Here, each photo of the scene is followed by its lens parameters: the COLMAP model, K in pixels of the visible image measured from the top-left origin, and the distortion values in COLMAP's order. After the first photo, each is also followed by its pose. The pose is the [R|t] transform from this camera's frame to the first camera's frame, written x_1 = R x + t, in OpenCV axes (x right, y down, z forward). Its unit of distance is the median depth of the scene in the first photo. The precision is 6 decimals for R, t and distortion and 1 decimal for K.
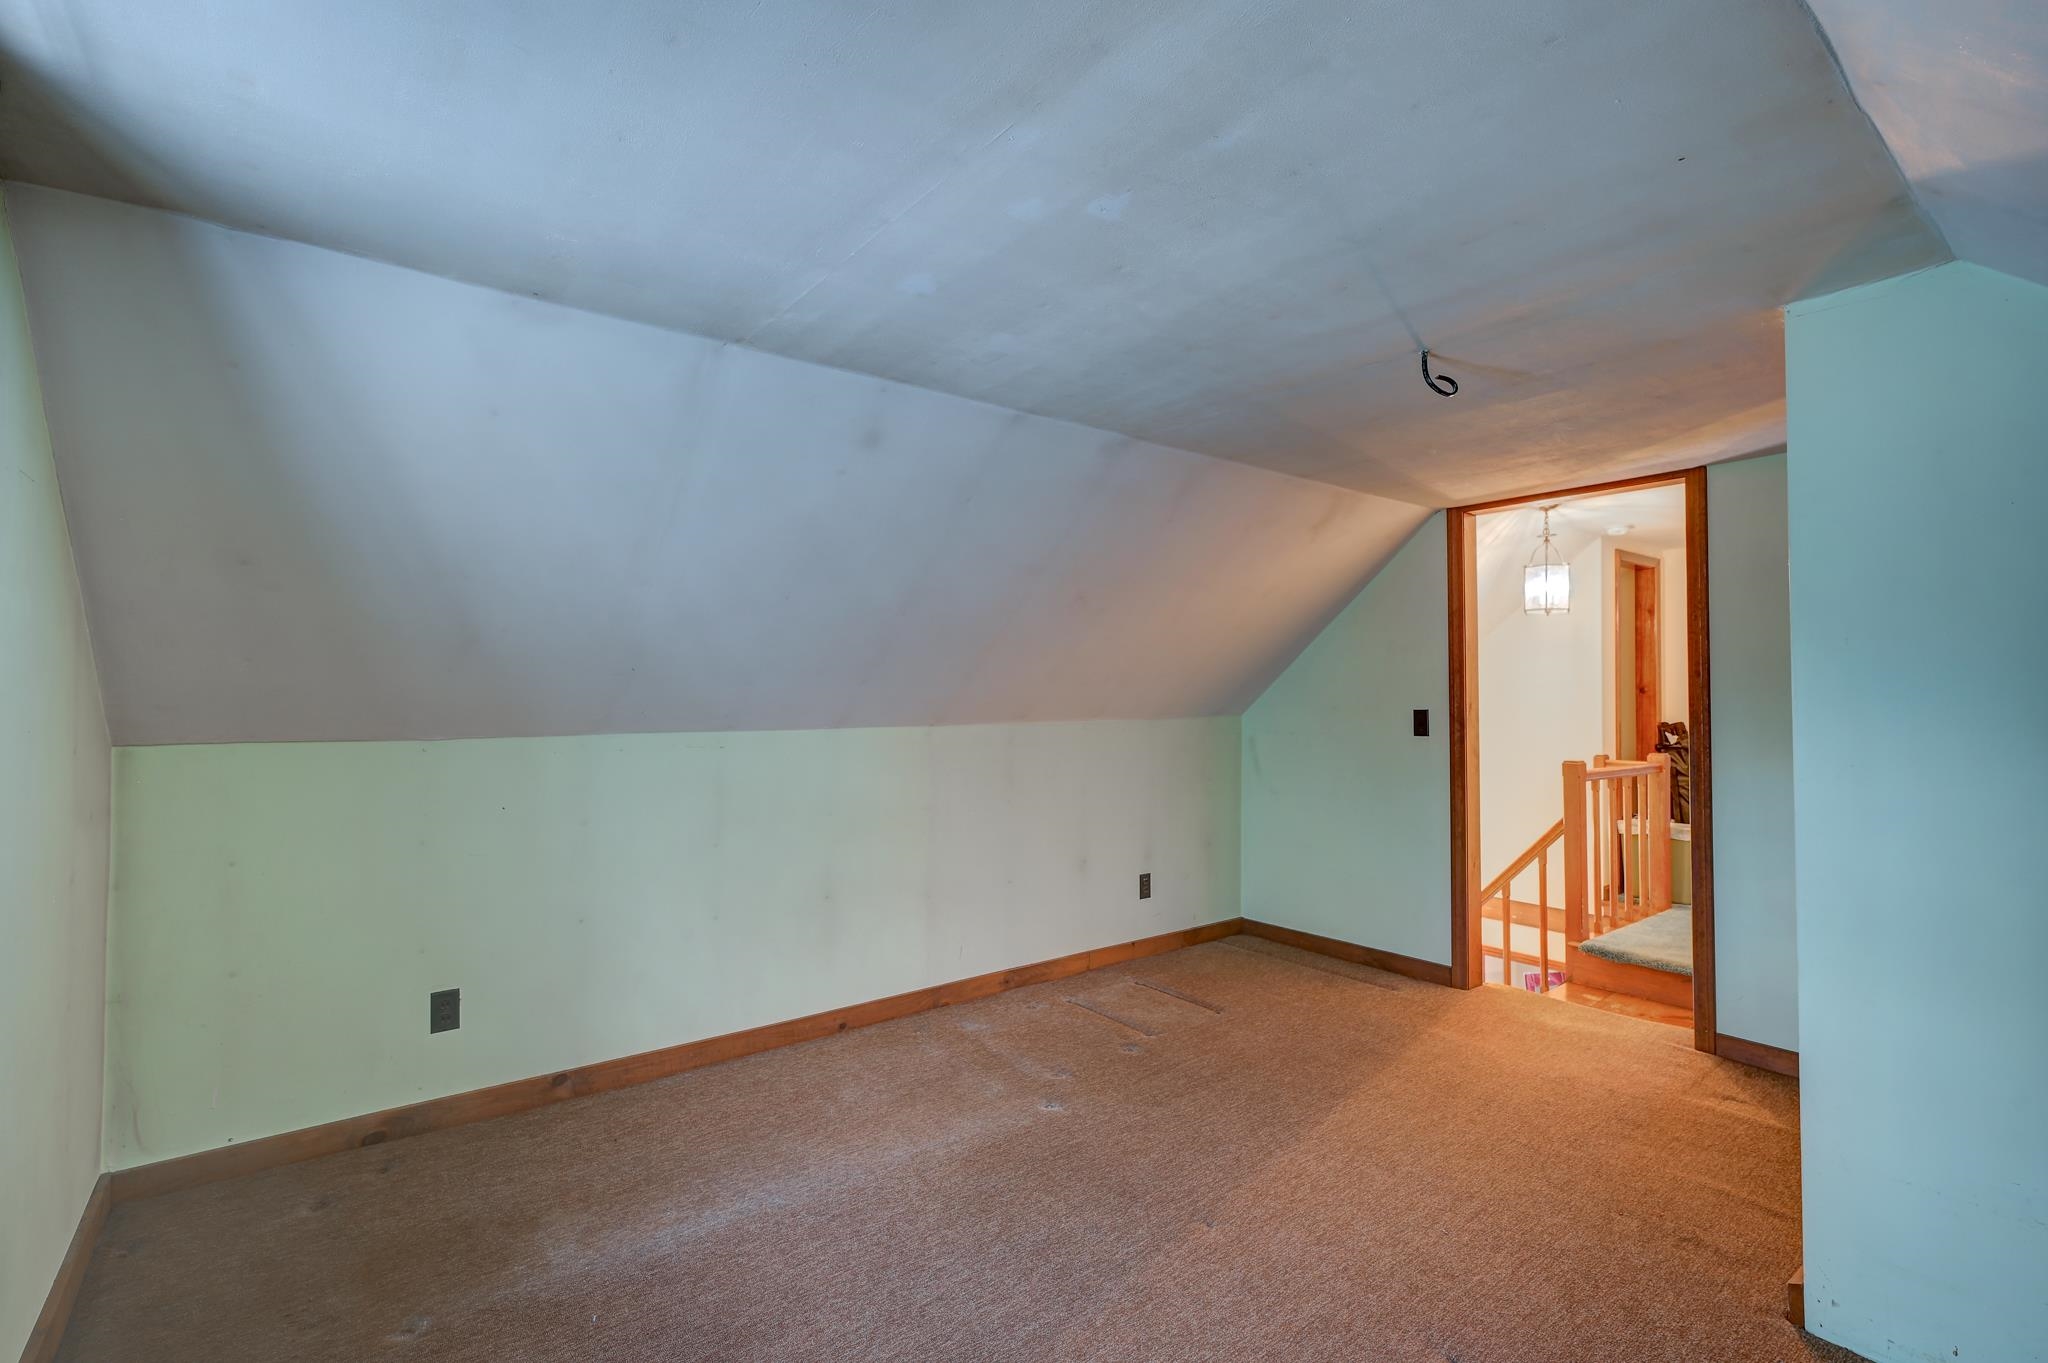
lens RADIAL K [[870.8, 0, 1024.0], [0, 870.8, 681.5], [0, 0, 1]] dist [-0.000177, 0.000079]
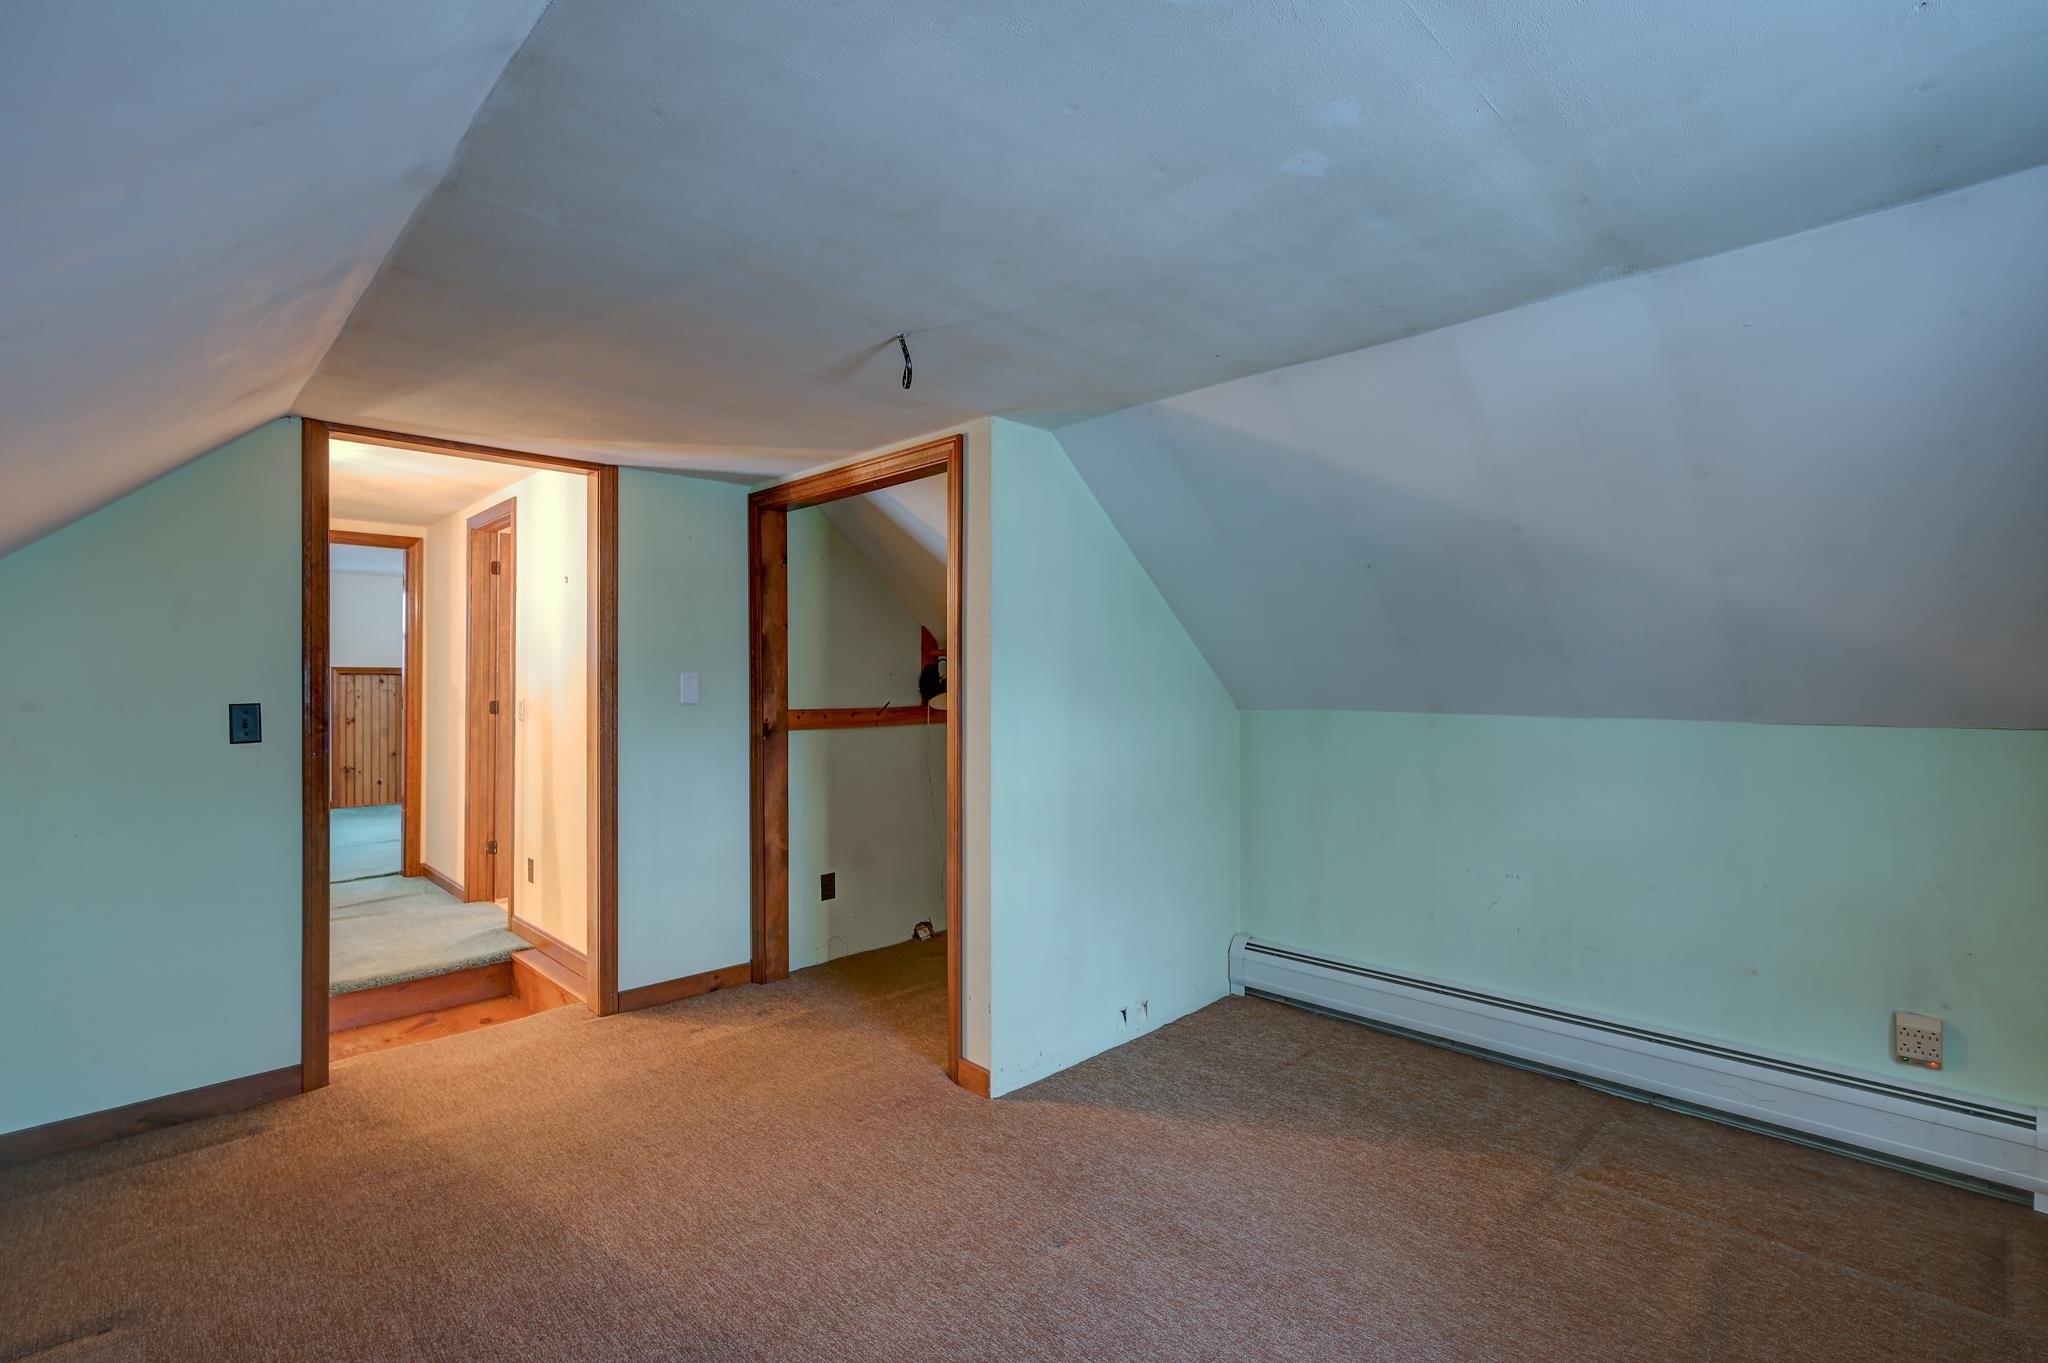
lens RADIAL K [[907.1, 0, 1027.7], [0, 907.1, 674.8], [0, 0, 1]] dist [-0.000318, 0.000509]
pose [[-0.085398, 0.005229, 0.996333, -0.365591], [-0.010612, 0.999925, -0.006157, 0.010422], [-0.996290, -0.011099, -0.085336, 0.584007]]
